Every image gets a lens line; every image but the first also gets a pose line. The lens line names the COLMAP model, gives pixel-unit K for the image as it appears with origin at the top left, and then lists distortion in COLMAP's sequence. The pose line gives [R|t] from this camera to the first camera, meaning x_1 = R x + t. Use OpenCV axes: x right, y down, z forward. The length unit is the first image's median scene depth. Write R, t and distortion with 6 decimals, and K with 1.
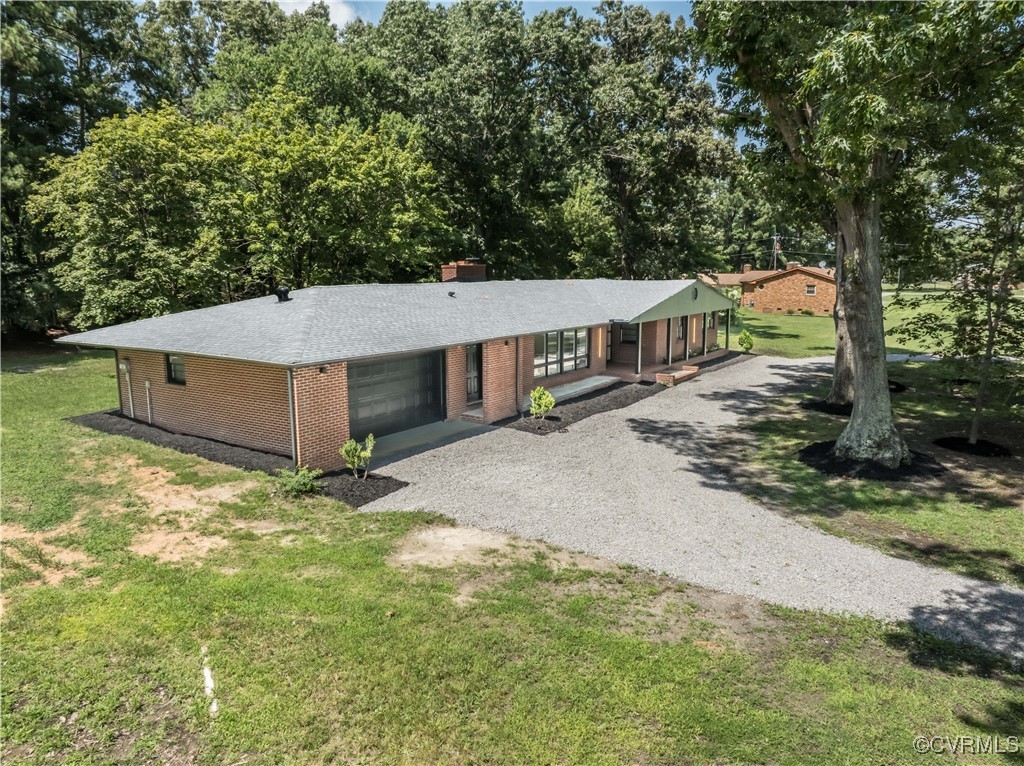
lens RADIAL K [[712.2, 0, 514.0], [0, 712.2, 383.7], [0, 0, 1]] dist [-0.042679, 0.008895]
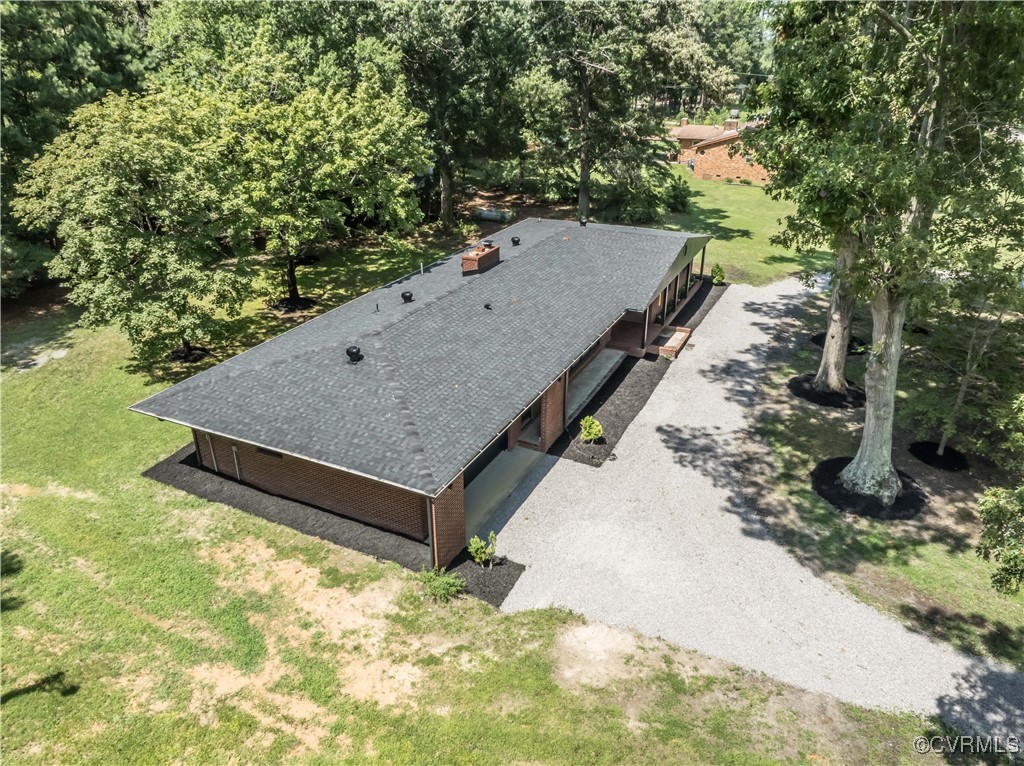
lens RADIAL K [[712.2, 0, 512.3], [0, 712.2, 386.5], [0, 0, 1]] dist [-0.042679, 0.008895]
pose [[0.990422, -0.054229, 0.126980, -0.326178], [0.016889, 0.960320, 0.278390, -0.518272], [-0.137039, -0.273579, 0.952037, -0.058050]]
